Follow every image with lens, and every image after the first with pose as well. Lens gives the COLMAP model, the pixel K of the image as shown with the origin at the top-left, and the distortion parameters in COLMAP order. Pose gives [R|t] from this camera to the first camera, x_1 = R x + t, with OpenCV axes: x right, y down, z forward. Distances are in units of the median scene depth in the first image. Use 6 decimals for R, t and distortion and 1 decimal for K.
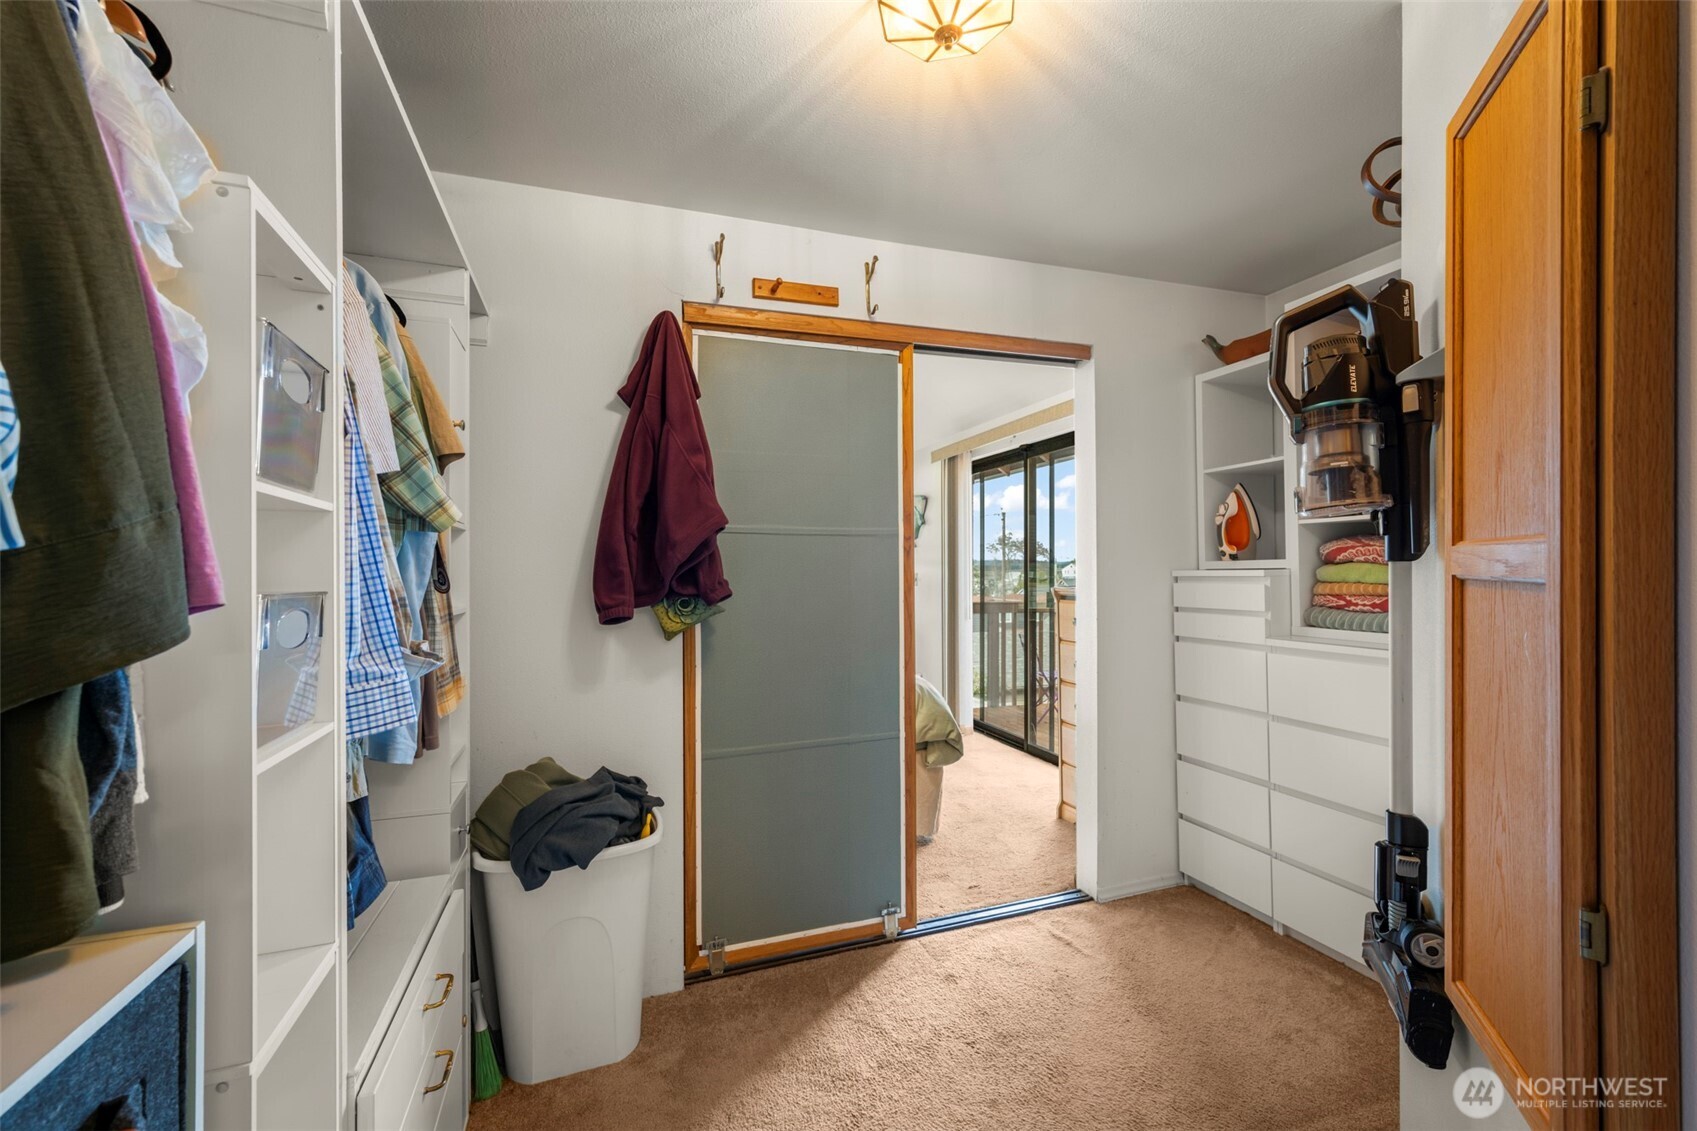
lens RADIAL K [[706.2, 0, 846.0], [0, 706.2, 571.7], [0, 0, 1]] dist [0.001721, -0.000186]
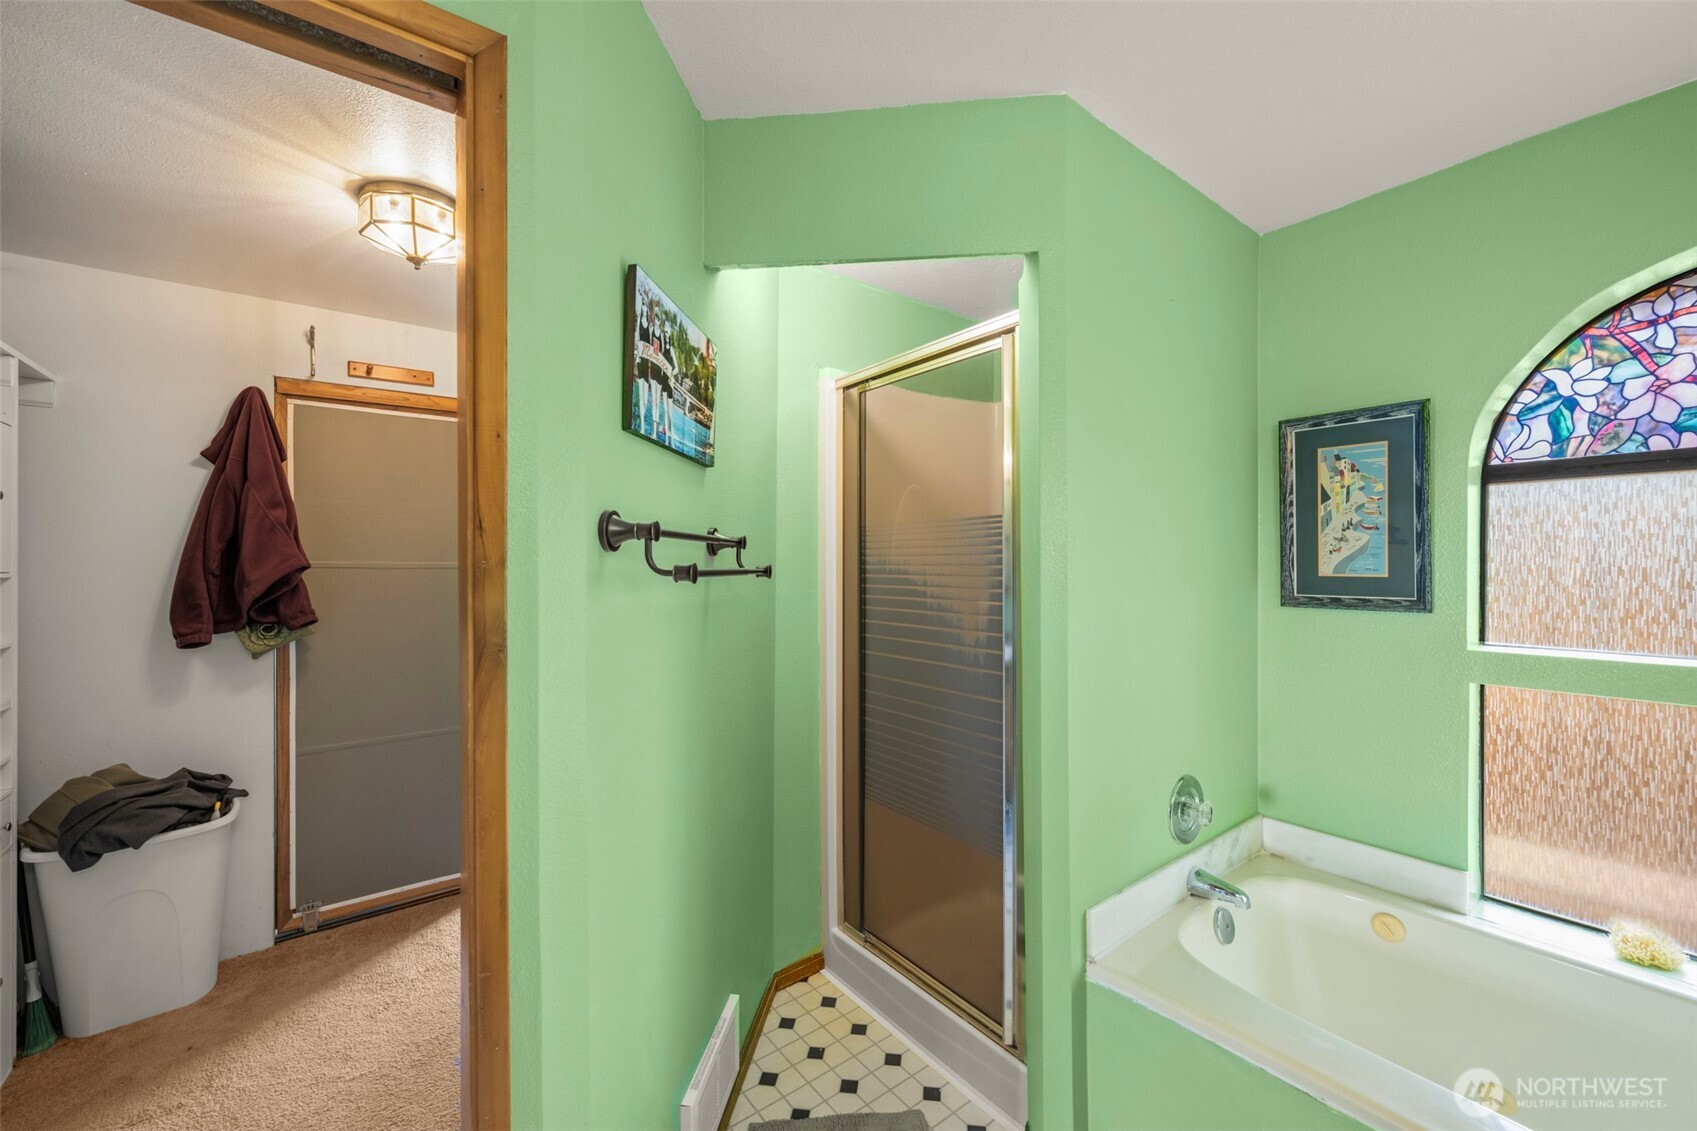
lens RADIAL K [[674.8, 0, 848.8], [0, 674.8, 566.9], [0, 0, 1]] dist [0.001839, 0.001148]
pose [[0.951615, 0.007364, 0.307204, 0.375211], [-0.009640, 0.999936, 0.005893, -0.080692], [-0.307141, -0.008569, 0.951626, -0.431513]]
